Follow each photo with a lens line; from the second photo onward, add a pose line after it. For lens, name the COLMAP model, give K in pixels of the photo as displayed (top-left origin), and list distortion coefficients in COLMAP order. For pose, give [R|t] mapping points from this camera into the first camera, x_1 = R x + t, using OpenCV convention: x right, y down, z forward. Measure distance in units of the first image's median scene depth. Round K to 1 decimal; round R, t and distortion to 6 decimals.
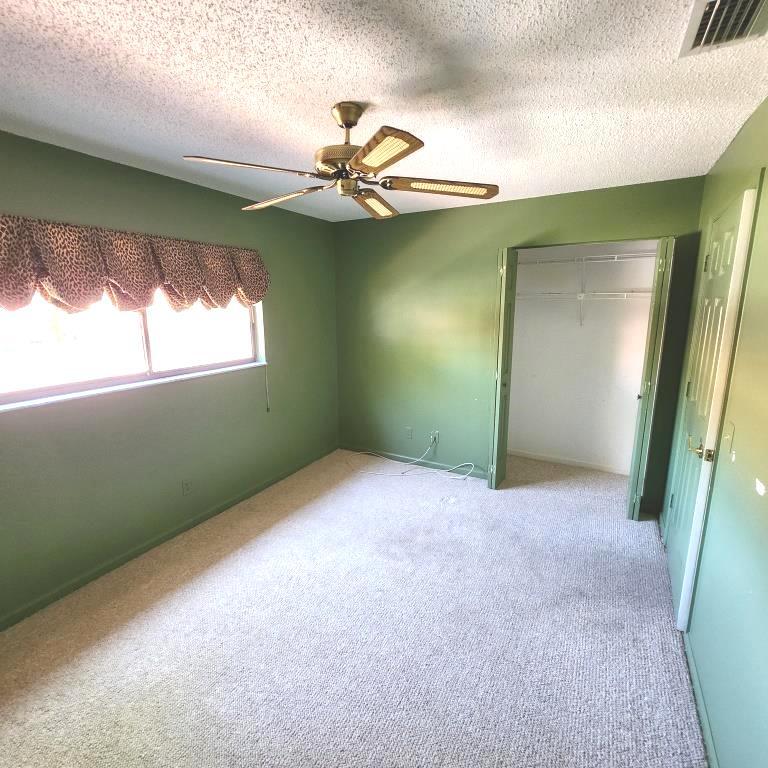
lens RADIAL K [[407.4, 0, 384.0], [0, 407.4, 384.0], [0, 0, 1]] dist [0.000820, -0.001707]
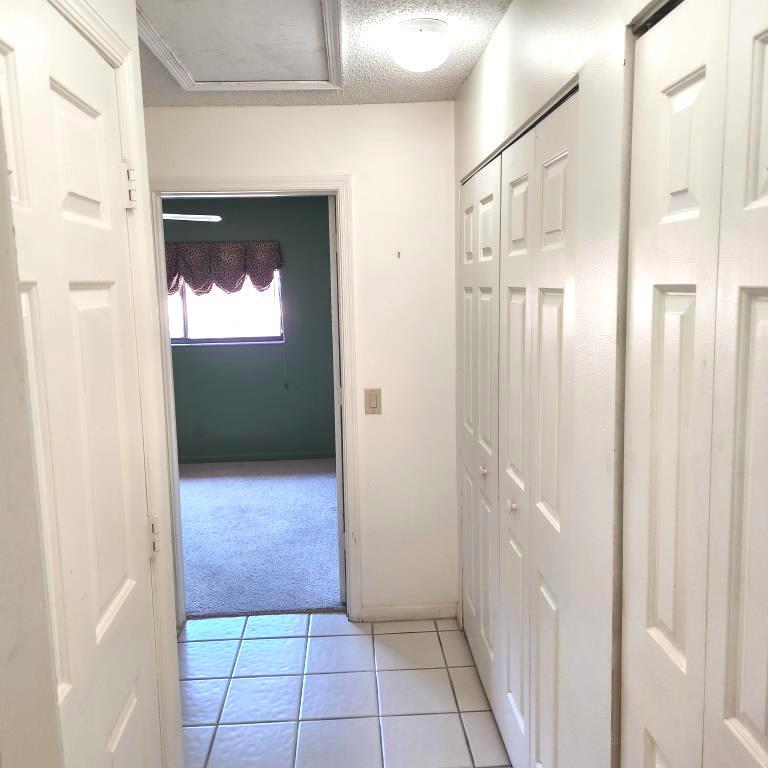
lens RADIAL K [[715.6, 0, 384.0], [0, 715.6, 384.0], [0, 0, 1]] dist [0.016163, 0.002493]
pose [[0.512444, 0.109271, -0.851740, 1.782085], [-0.145064, 0.988631, 0.039556, -0.068181], [0.846379, 0.103287, 0.522470, 0.302056]]
